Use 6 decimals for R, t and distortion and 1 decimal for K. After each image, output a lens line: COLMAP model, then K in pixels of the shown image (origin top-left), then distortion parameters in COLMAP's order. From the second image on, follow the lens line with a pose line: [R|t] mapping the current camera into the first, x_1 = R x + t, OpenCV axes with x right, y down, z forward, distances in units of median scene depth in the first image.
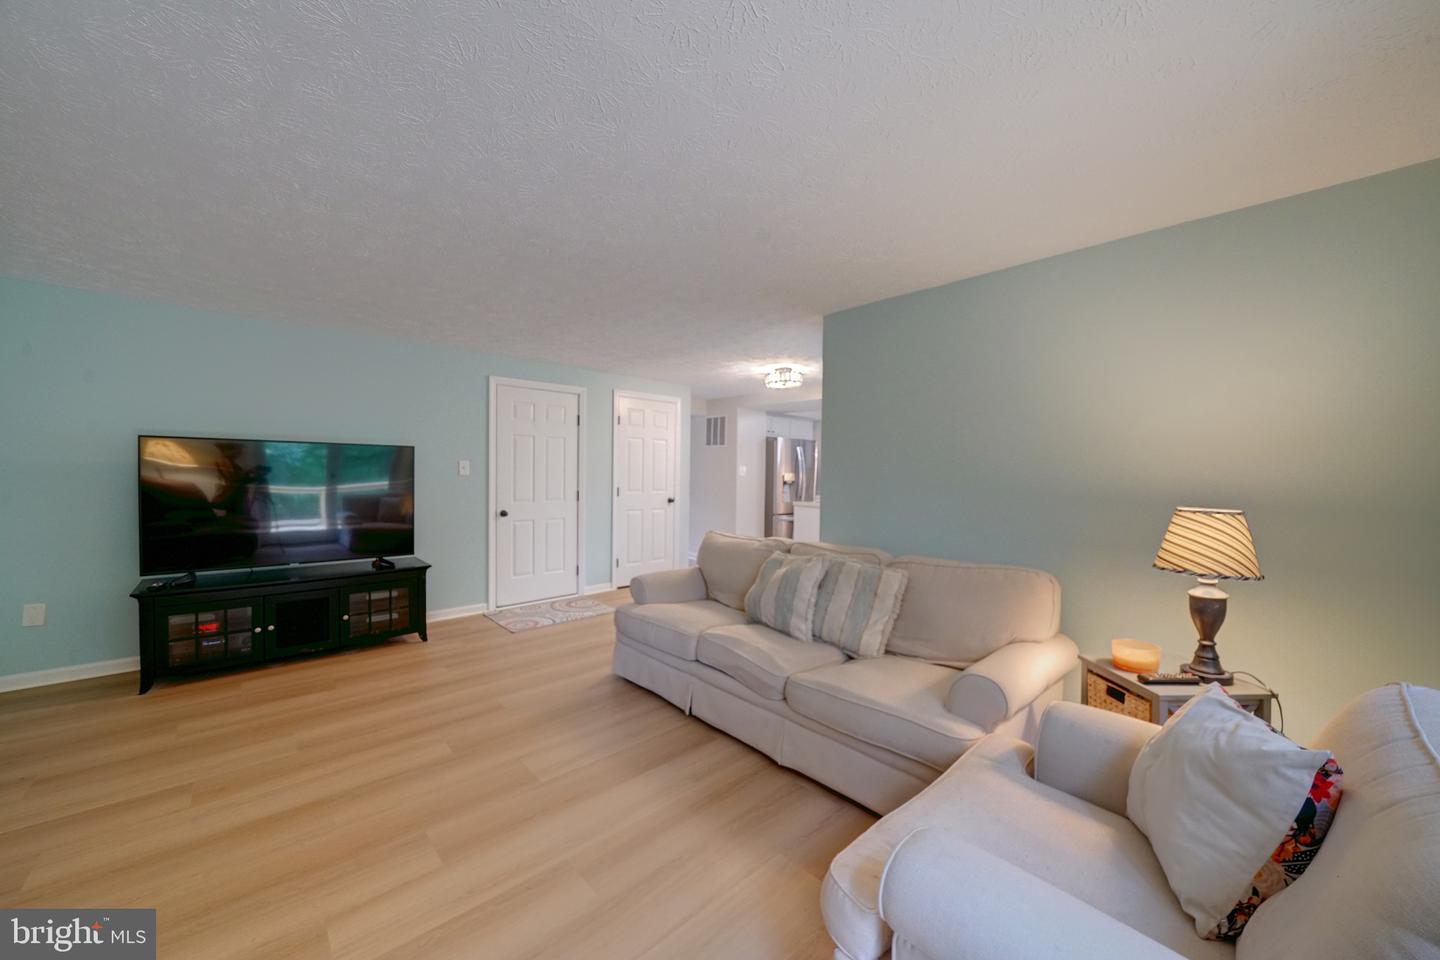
lens RADIAL K [[521.9, 0, 706.0], [0, 521.9, 480.8], [0, 0, 1]] dist [-0.001489, -0.000141]
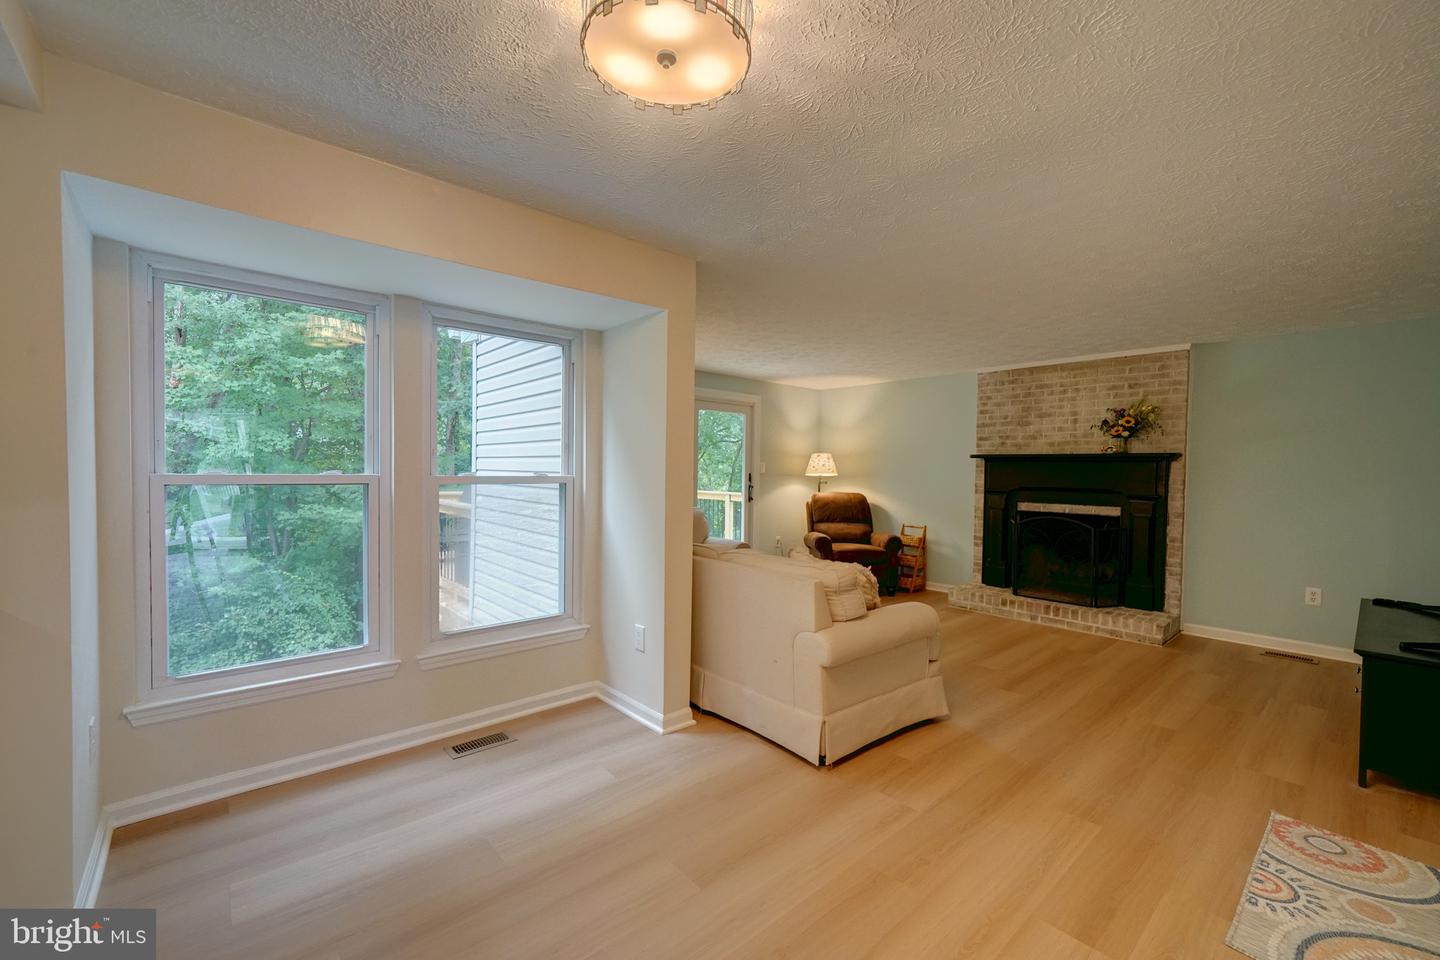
lens RADIAL K [[586.7, 0, 709.6], [0, 586.7, 484.2], [0, 0, 1]] dist [0.000137, 0.000329]
pose [[-0.999488, -0.025967, 0.018669, 0.142886], [-0.025139, 0.998746, 0.043301, -0.022523], [-0.019770, 0.042810, -0.998888, 1.483700]]
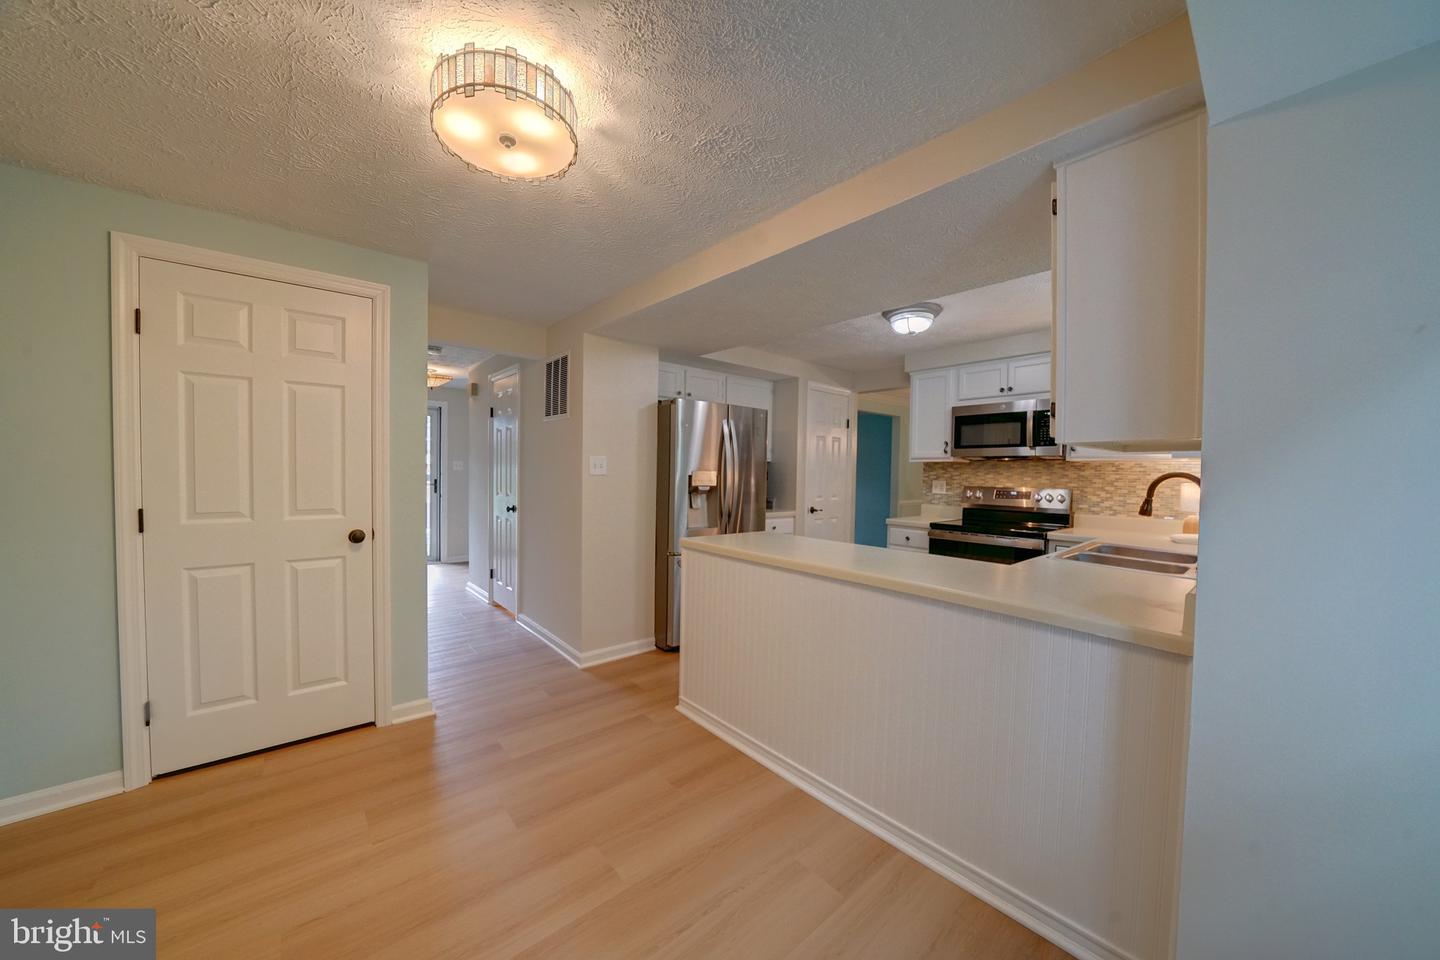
lens RADIAL K [[500.2, 0, 712.3], [0, 500.2, 483.4], [0, 0, 1]] dist [-0.021470, 0.000043]
pose [[0.999535, 0.006346, -0.029834, 0.312542], [-0.006002, 0.999915, 0.011602, -0.014141], [0.029905, -0.011417, 0.999488, 0.886529]]
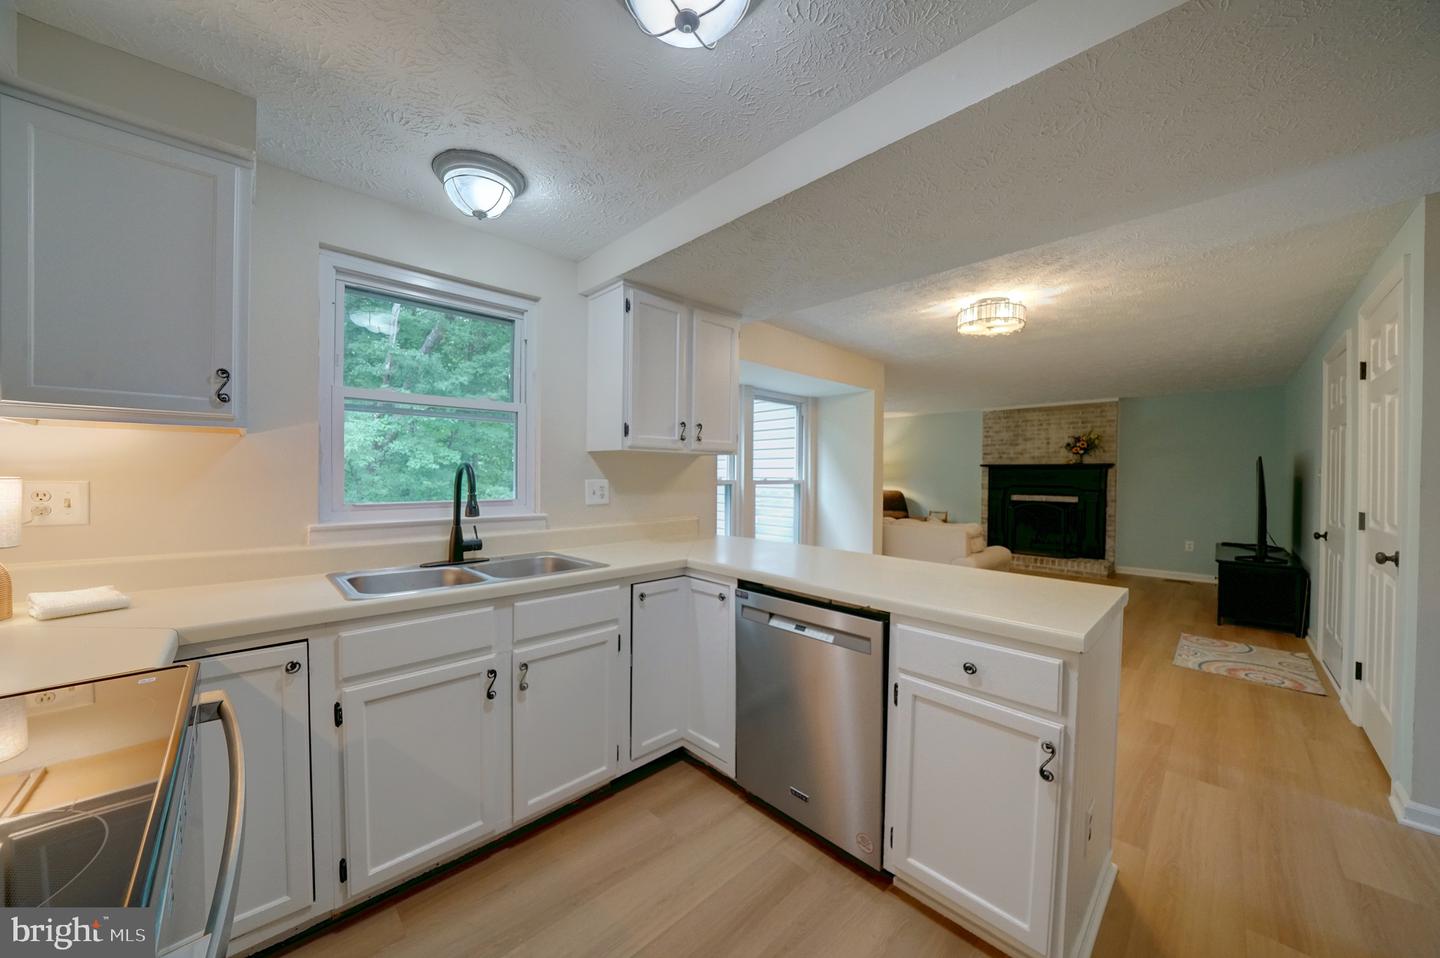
lens RADIAL K [[500.2, 0, 712.3], [0, 500.2, 482.4], [0, 0, 1]] dist [-0.021470, 0.000043]
pose [[-0.999415, -0.018136, -0.029012, 0.572189], [-0.019079, 0.999287, 0.032592, -0.022775], [0.028400, 0.033126, -0.999048, 1.862088]]
